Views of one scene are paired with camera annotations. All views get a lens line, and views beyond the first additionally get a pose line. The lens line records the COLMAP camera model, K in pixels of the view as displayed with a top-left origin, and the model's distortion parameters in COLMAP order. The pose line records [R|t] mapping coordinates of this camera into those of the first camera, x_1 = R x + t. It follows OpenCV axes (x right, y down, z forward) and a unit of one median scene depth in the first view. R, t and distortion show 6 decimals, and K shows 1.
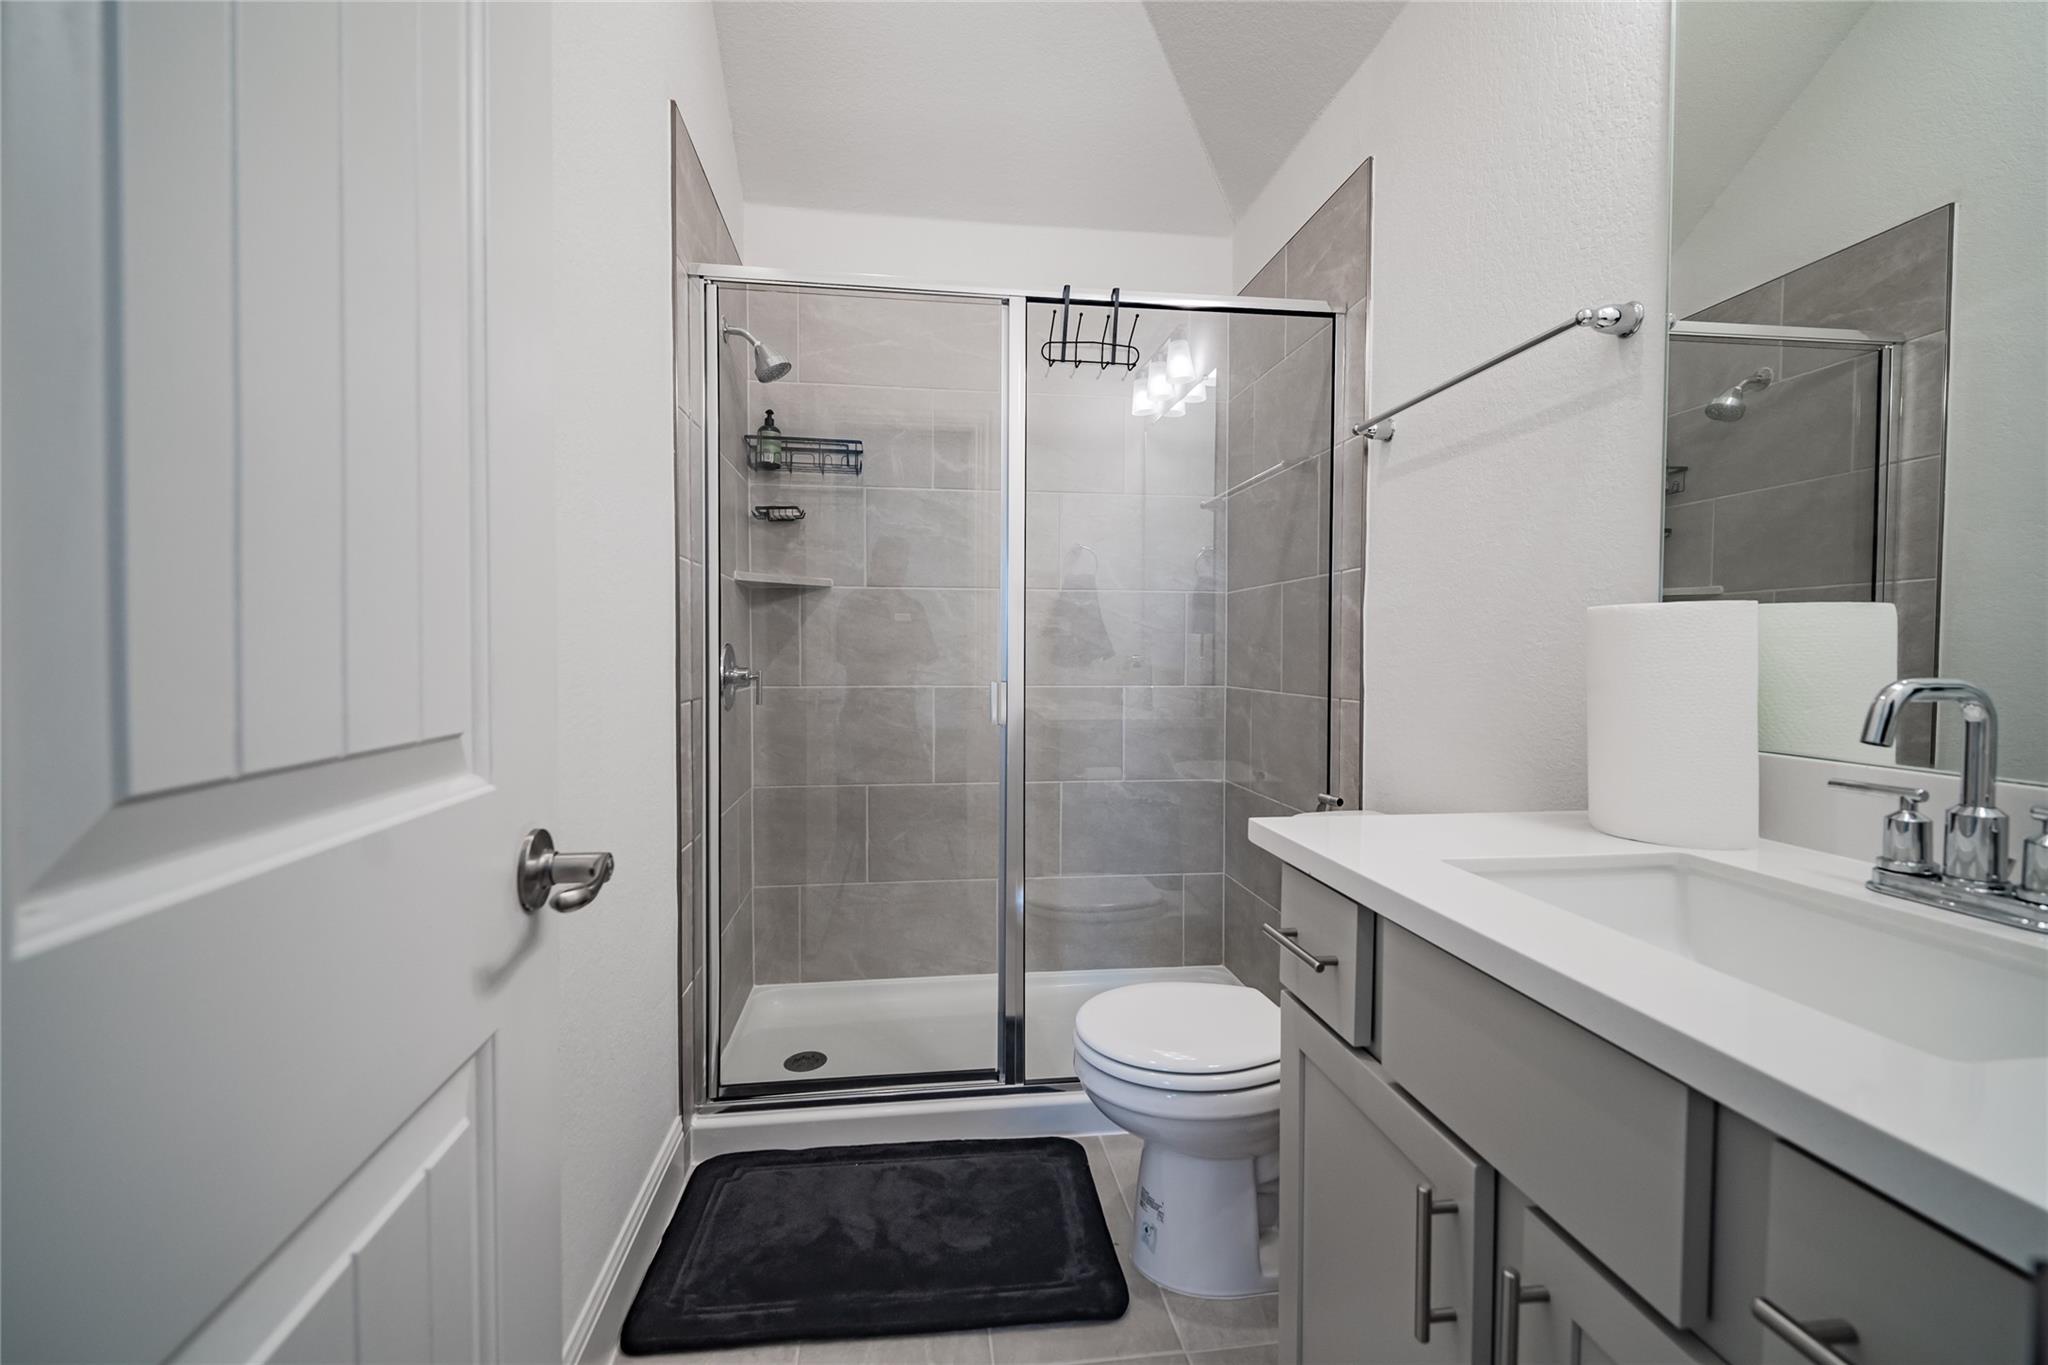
lens RADIAL K [[856.6, 0, 1007.1], [0, 856.6, 669.2], [0, 0, 1]] dist [0.026923, -0.016759]
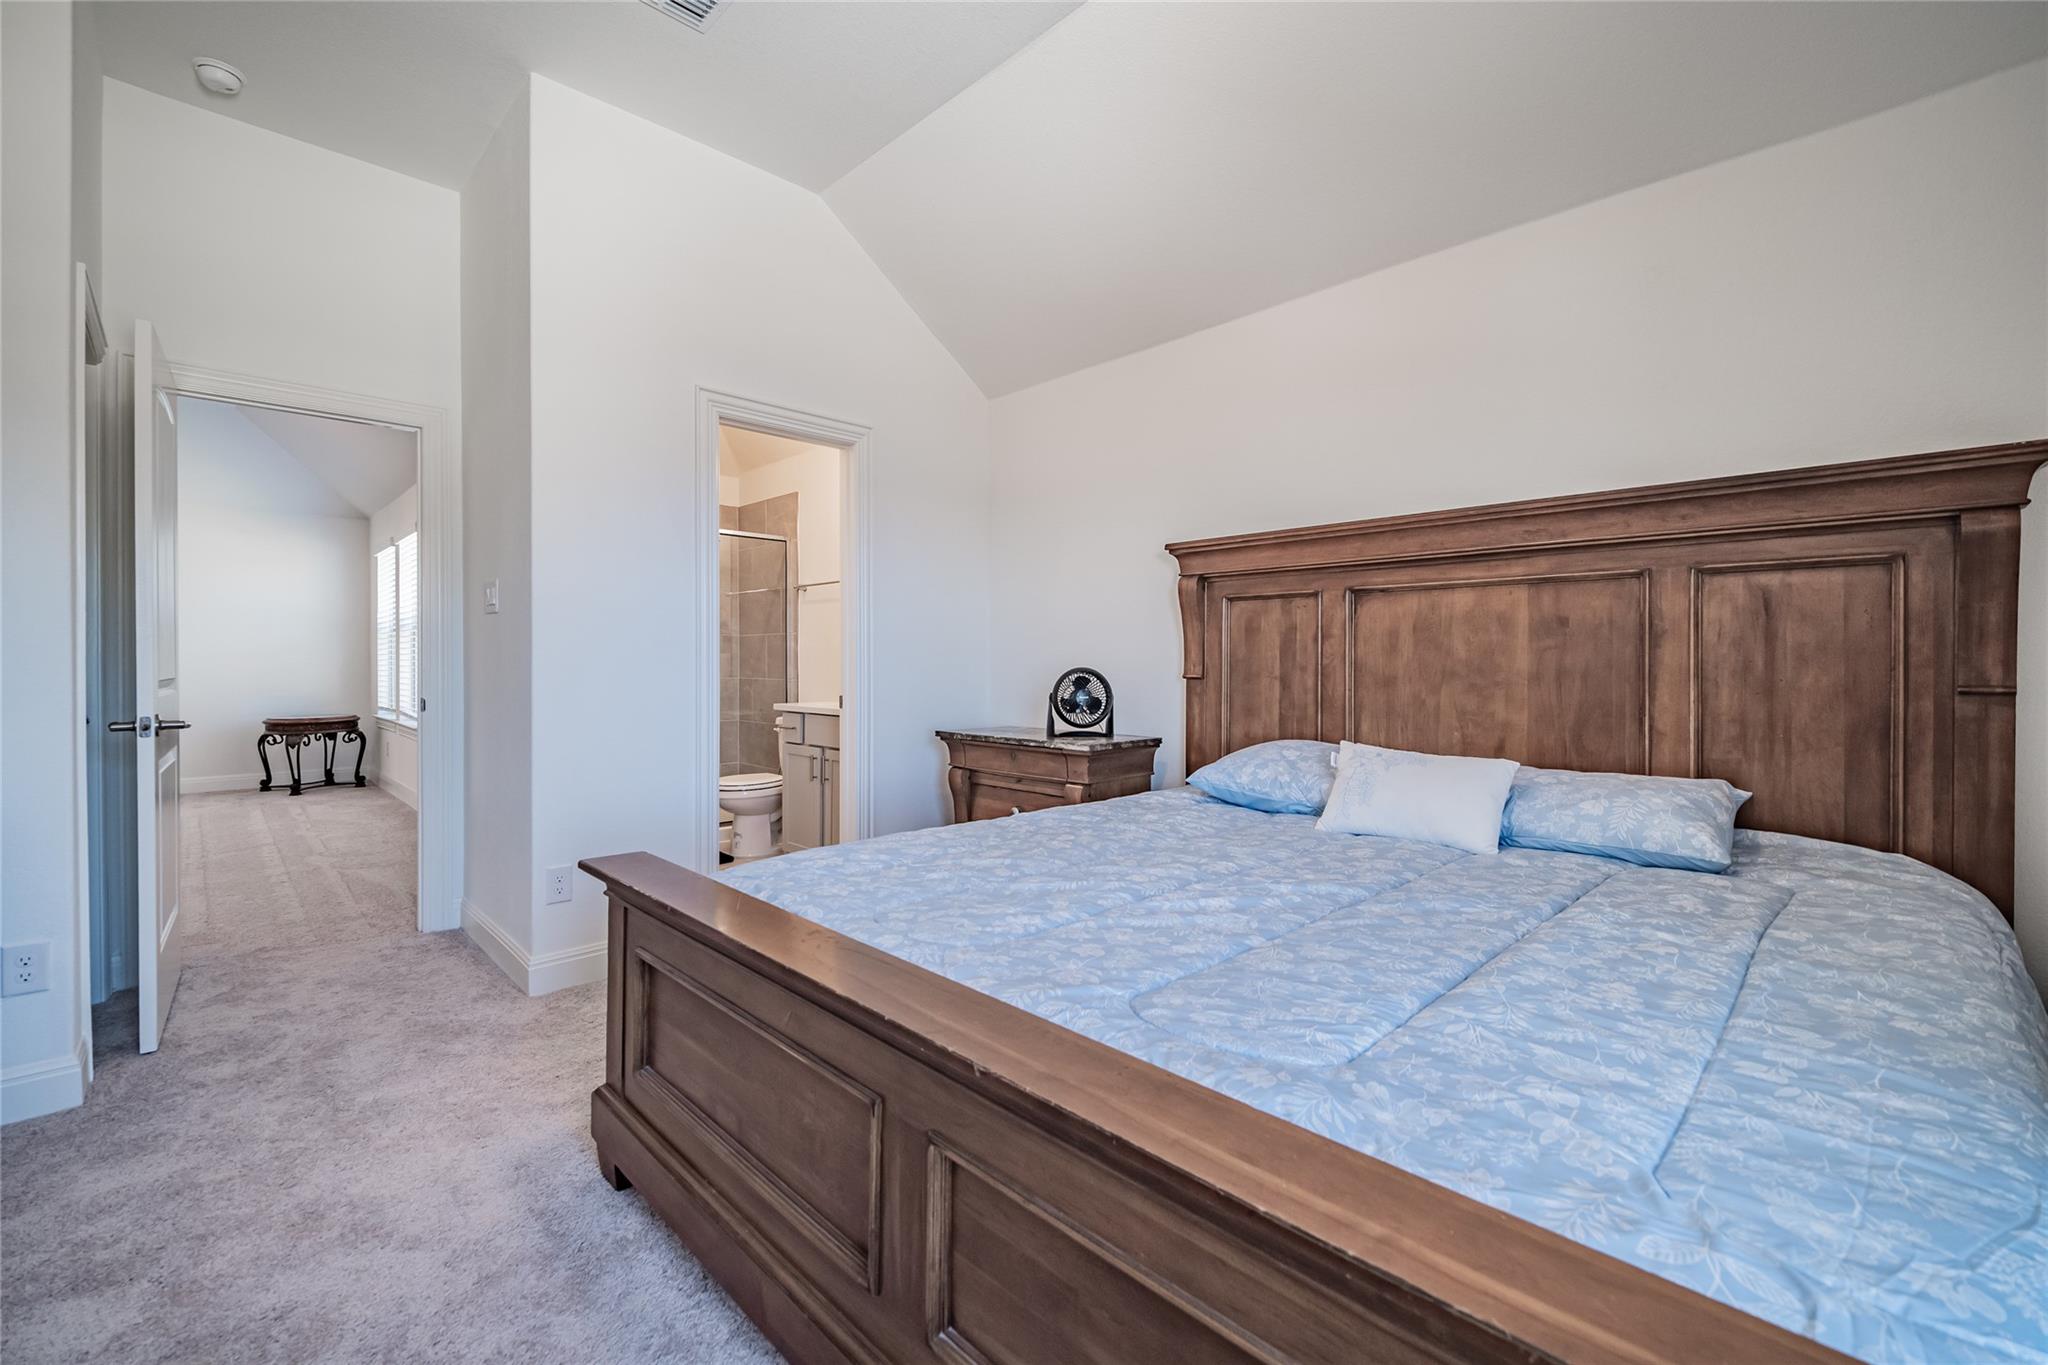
lens RADIAL K [[856.6, 0, 1007.1], [0, 856.6, 669.2], [0, 0, 1]] dist [0.026923, -0.016759]
pose [[0.798763, 0.000141, 0.601645, -0.669091], [0.009350, 0.999876, -0.012647, 0.041389], [-0.601573, 0.015728, 0.798663, -1.521415]]
